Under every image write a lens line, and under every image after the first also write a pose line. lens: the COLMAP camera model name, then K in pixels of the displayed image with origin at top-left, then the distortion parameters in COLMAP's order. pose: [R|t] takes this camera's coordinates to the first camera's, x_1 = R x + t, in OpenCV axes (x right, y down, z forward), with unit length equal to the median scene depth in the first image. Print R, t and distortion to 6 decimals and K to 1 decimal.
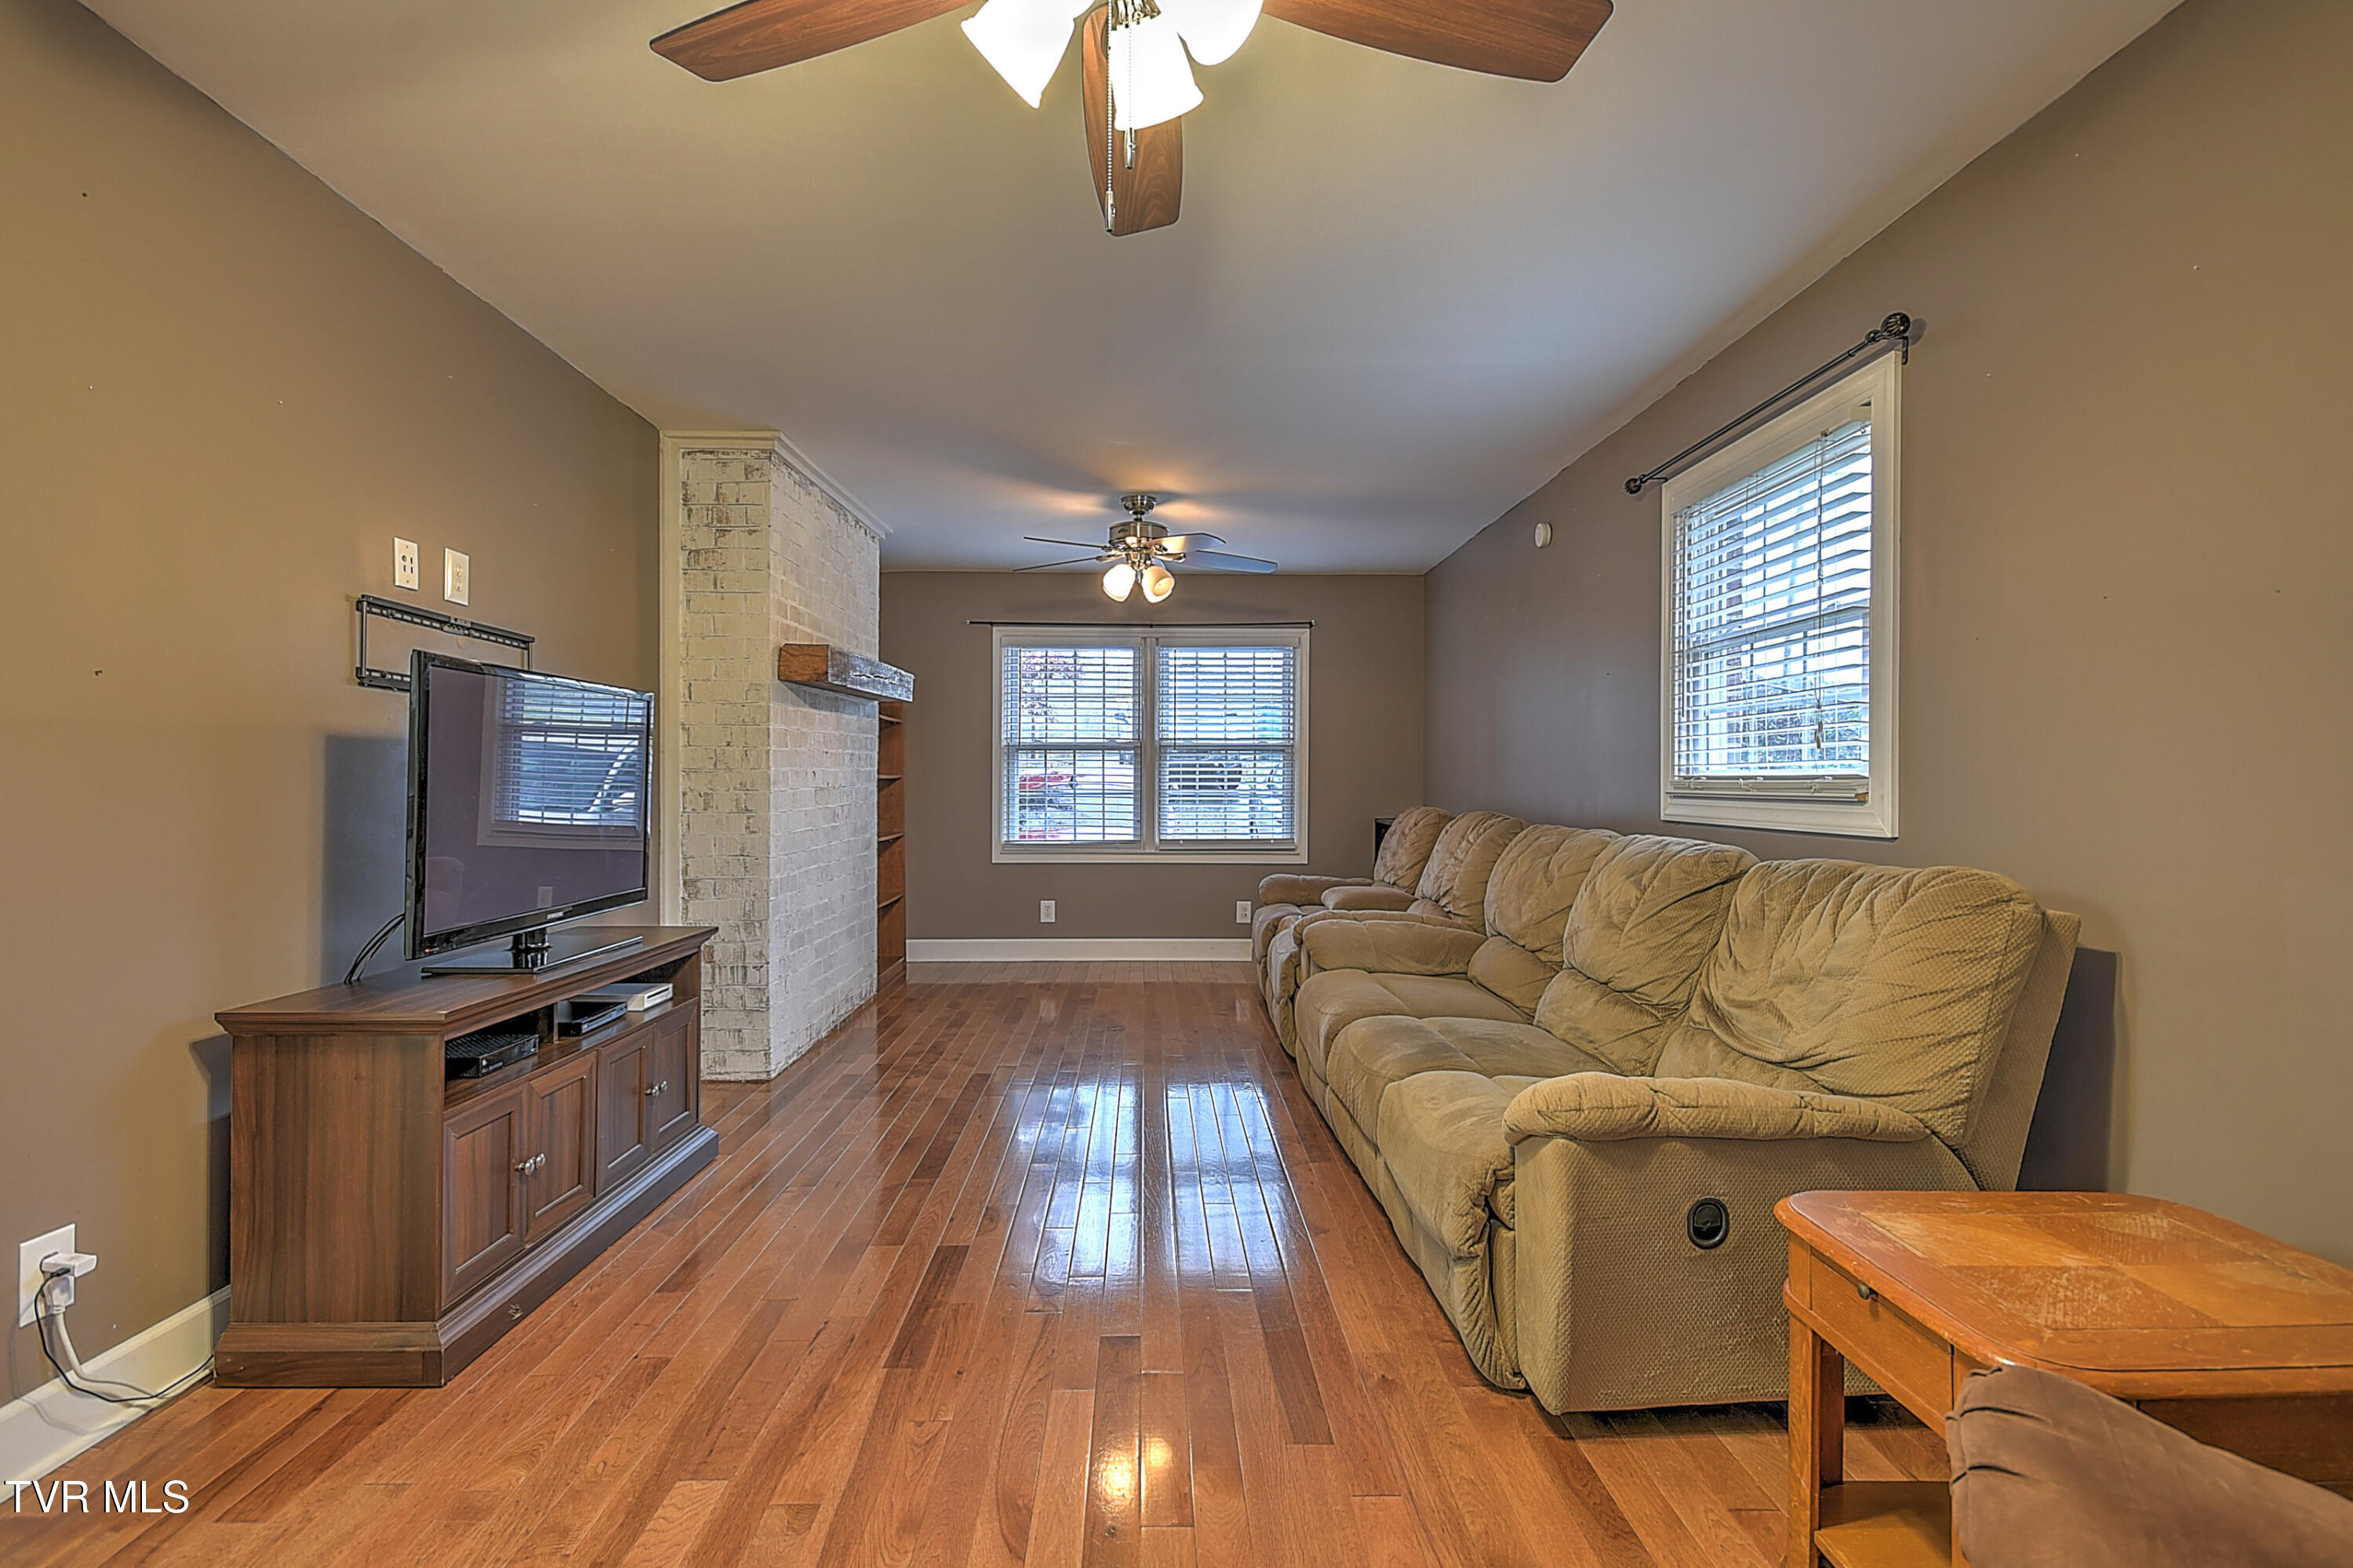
lens RADIAL K [[1008.5, 0, 1169.5], [0, 1008.5, 779.3], [0, 0, 1]] dist [0.000571, -0.006823]
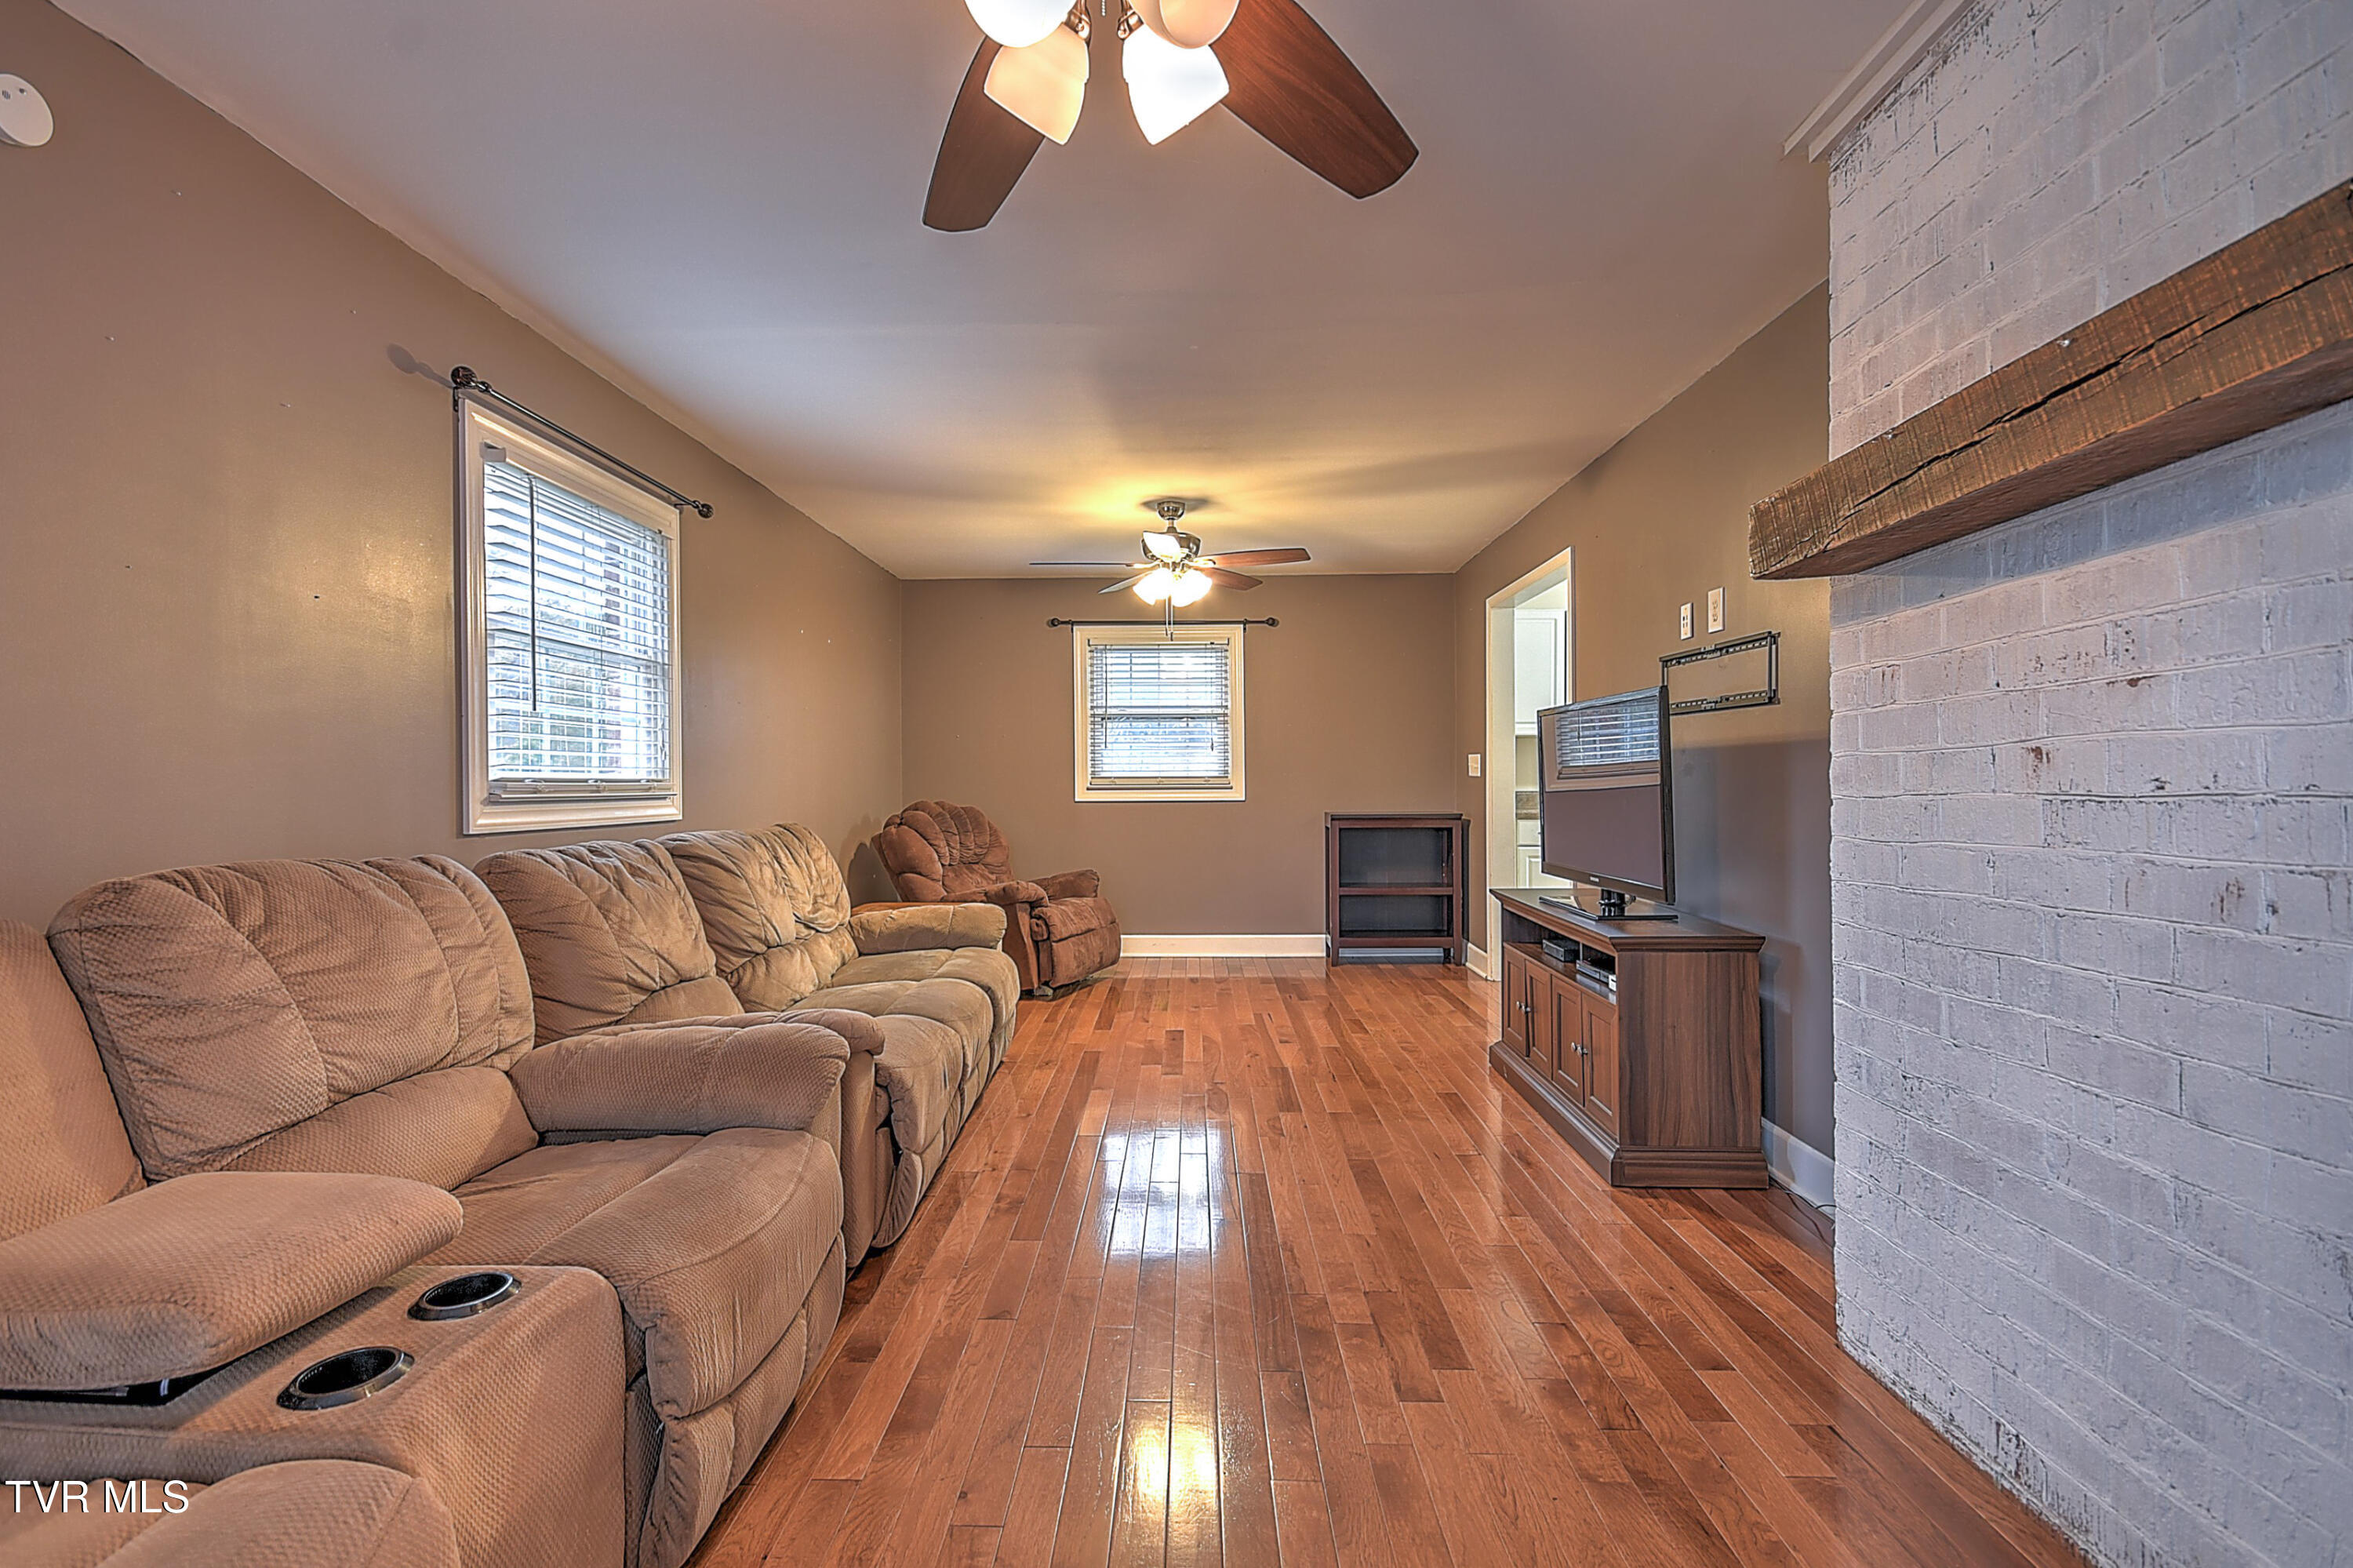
lens RADIAL K [[1008.5, 0, 1172.8], [0, 1008.5, 785.4], [0, 0, 1]] dist [0.000571, -0.006823]
pose [[-0.999026, 0.005058, 0.043828, -0.106246], [0.005036, 0.999987, -0.000619, 0.007789], [-0.043831, -0.000398, -0.999039, 2.261198]]
